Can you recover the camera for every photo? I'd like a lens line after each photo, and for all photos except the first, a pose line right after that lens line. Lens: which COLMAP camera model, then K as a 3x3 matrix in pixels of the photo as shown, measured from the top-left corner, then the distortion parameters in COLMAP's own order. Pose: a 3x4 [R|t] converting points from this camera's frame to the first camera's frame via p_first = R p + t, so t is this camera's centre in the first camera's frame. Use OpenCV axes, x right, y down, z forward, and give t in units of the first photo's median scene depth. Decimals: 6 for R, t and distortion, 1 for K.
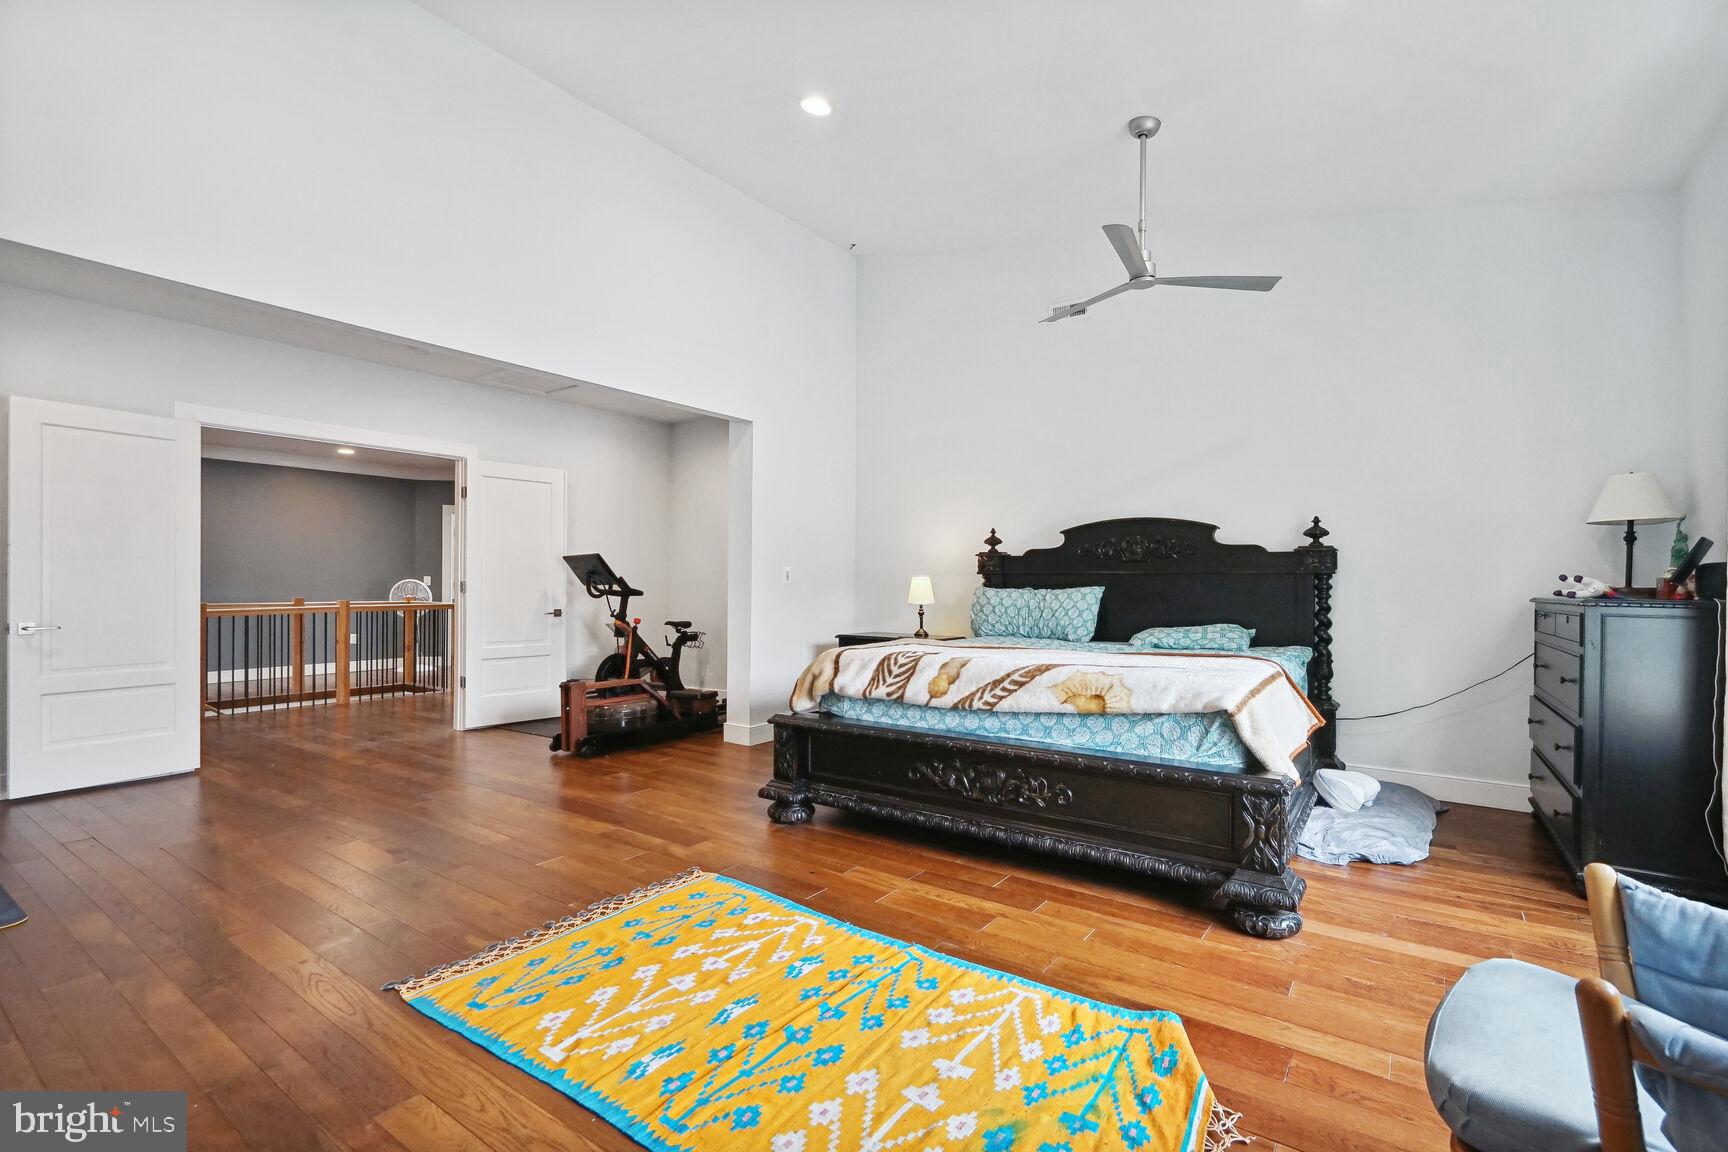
lens RADIAL K [[792.6, 0, 867.6], [0, 792.6, 571.6], [0, 0, 1]] dist [-0.018510, 0.000348]
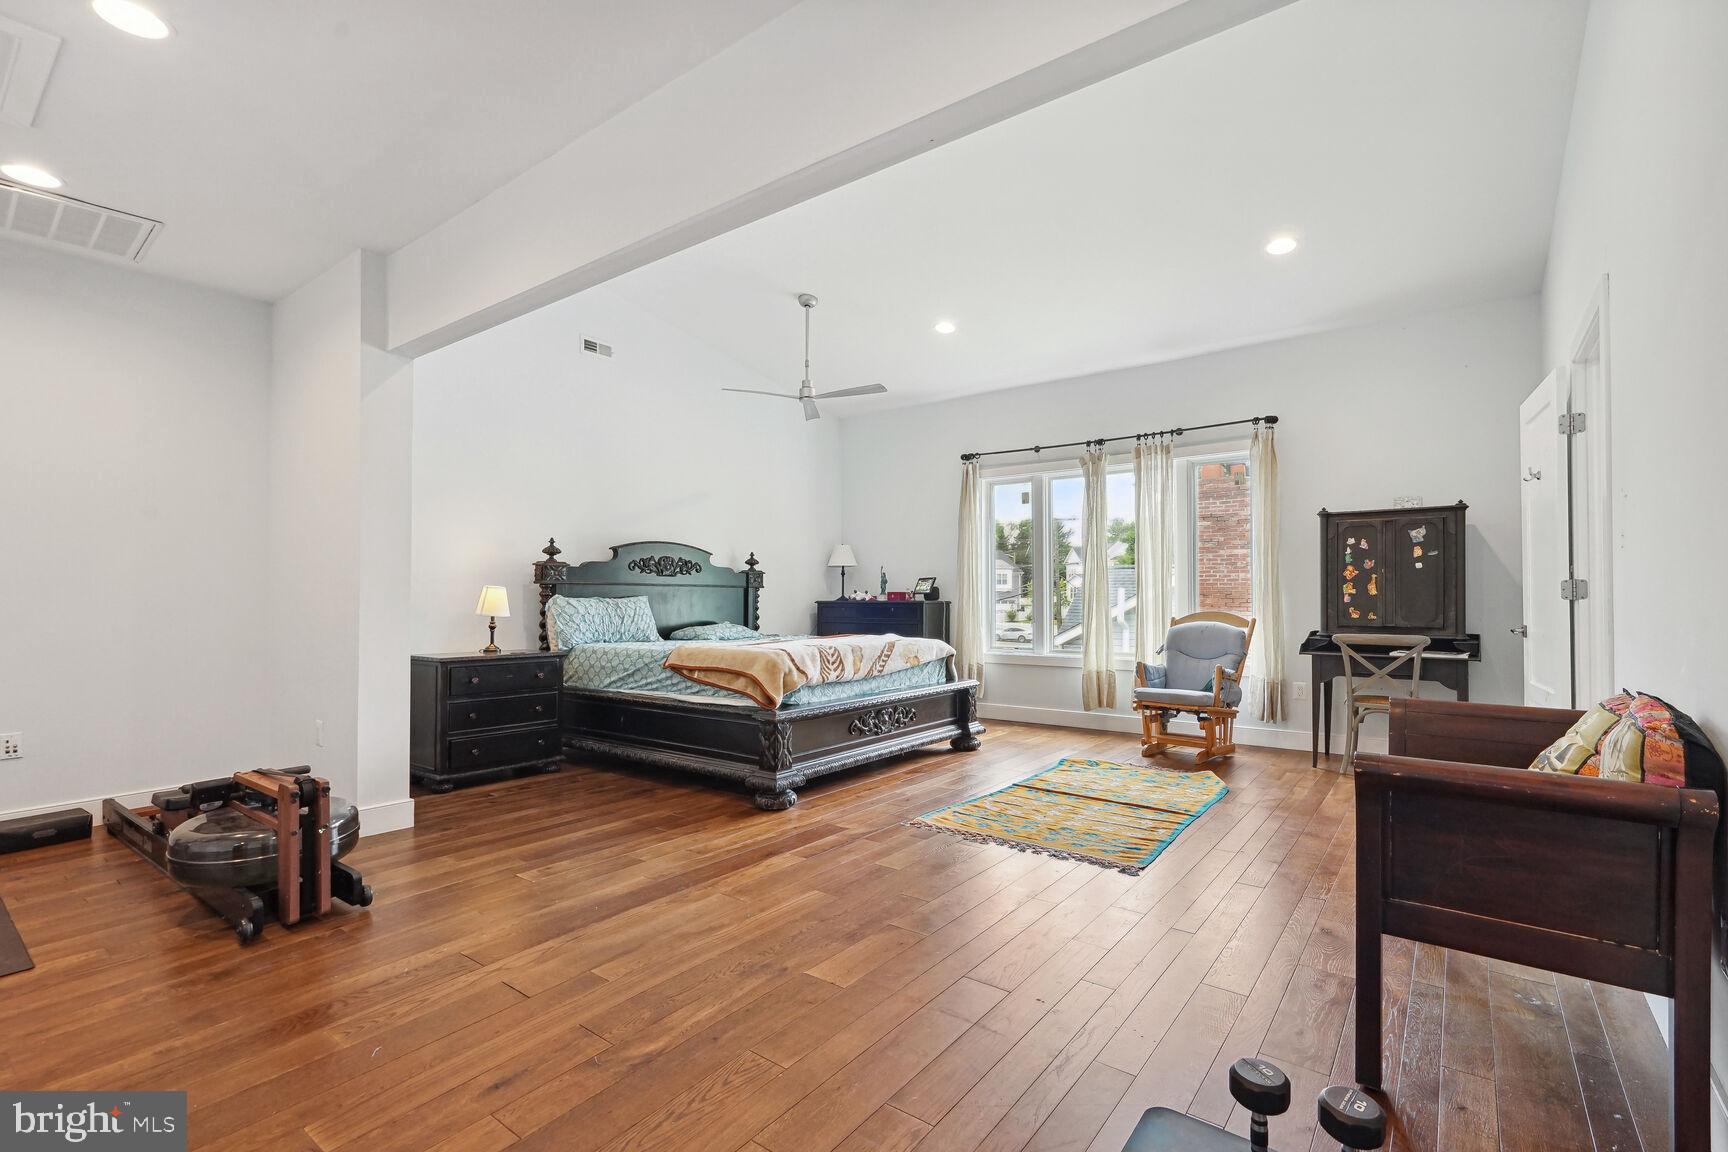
lens RADIAL K [[792.6, 0, 867.6], [0, 792.6, 571.6], [0, 0, 1]] dist [-0.018510, 0.000348]
pose [[0.022684, 0.028380, 0.999340, -1.309406], [-0.016637, 0.999469, -0.028006, 0.014264], [-0.999604, -0.015991, 0.023144, 0.919578]]
